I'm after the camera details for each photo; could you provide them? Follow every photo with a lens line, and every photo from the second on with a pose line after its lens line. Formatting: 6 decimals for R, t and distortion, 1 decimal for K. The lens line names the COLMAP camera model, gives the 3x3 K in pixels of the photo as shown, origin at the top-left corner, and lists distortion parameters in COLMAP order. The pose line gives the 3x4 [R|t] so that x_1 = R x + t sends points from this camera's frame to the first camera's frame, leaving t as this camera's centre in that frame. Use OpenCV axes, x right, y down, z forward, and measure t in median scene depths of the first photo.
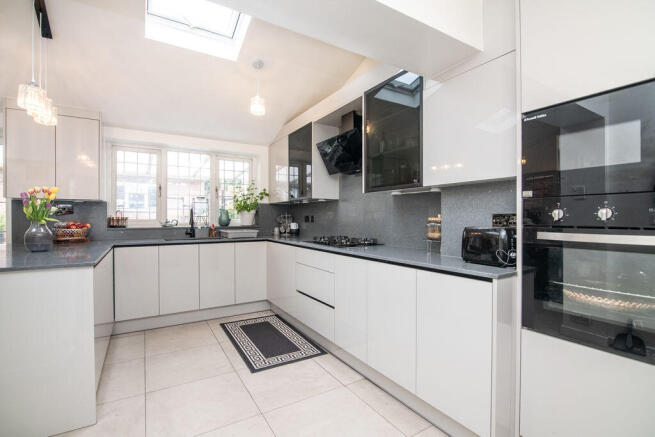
lens RADIAL K [[312.8, 0, 322.0], [0, 312.8, 219.6], [0, 0, 1]] dist [-0.017857, -0.000165]
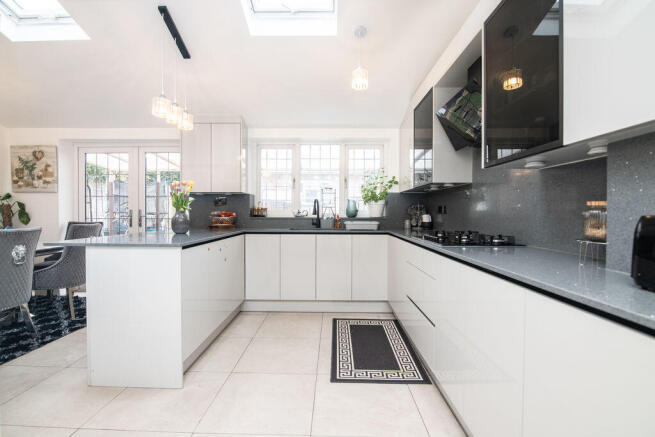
lens RADIAL K [[312.8, 0, 323.1], [0, 312.8, 215.5], [0, 0, 1]] dist [-0.017857, -0.000165]
pose [[0.841226, 0.009963, -0.540591, 0.161996], [-0.009040, 0.999950, 0.004362, 0.014345], [0.540608, 0.001217, 0.841274, 0.178049]]
